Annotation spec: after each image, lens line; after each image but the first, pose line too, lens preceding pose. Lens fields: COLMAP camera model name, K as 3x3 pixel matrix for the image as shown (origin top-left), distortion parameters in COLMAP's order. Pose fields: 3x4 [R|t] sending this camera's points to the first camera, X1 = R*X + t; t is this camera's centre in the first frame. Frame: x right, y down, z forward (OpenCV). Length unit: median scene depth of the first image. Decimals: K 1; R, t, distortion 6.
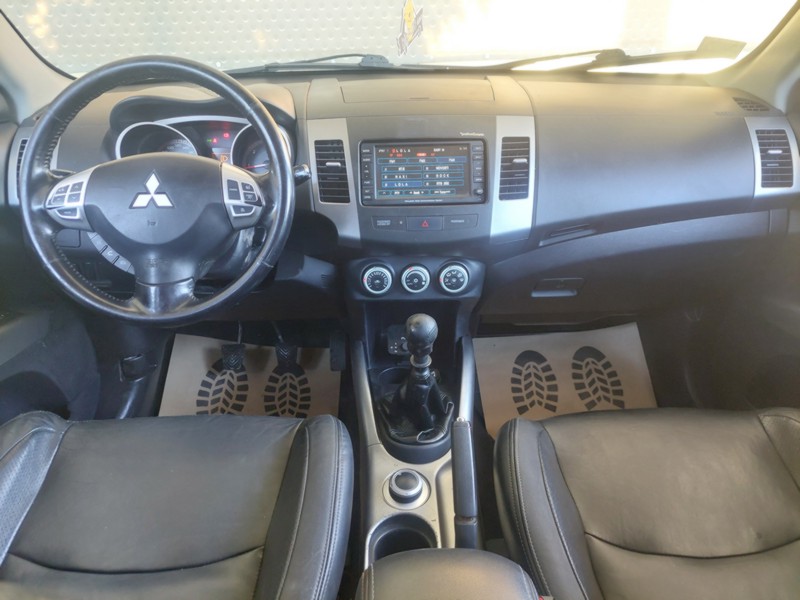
lens RADIAL K [[570.4, 0, 397.0], [0, 570.4, 290.3], [0, 0, 1]] dist [0.043932, -0.031372]
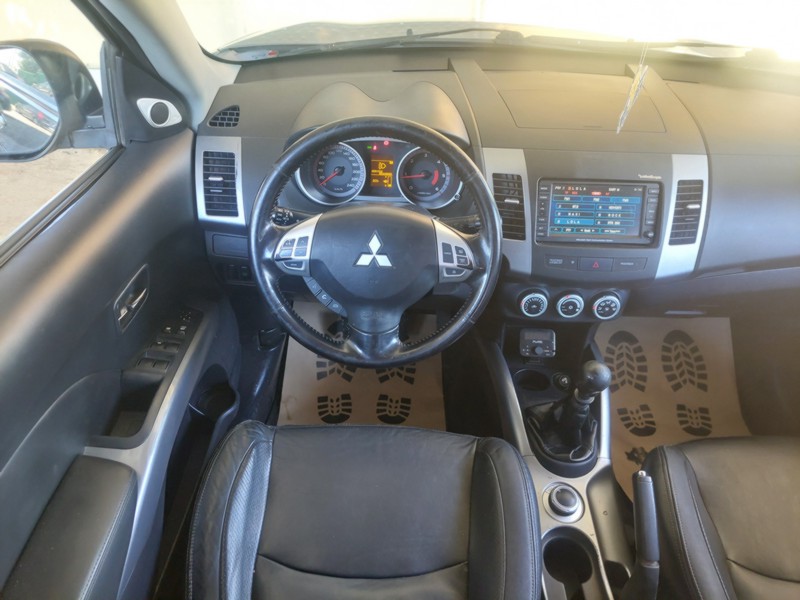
lens RADIAL K [[570.4, 0, 392.1], [0, 570.4, 290.0], [0, 0, 1]] dist [0.043932, -0.031372]
pose [[0.998301, 0.058200, 0.002818, -0.319185], [-0.057446, 0.974946, 0.214896, -0.271681], [0.009759, -0.214693, 0.976633, -0.045503]]
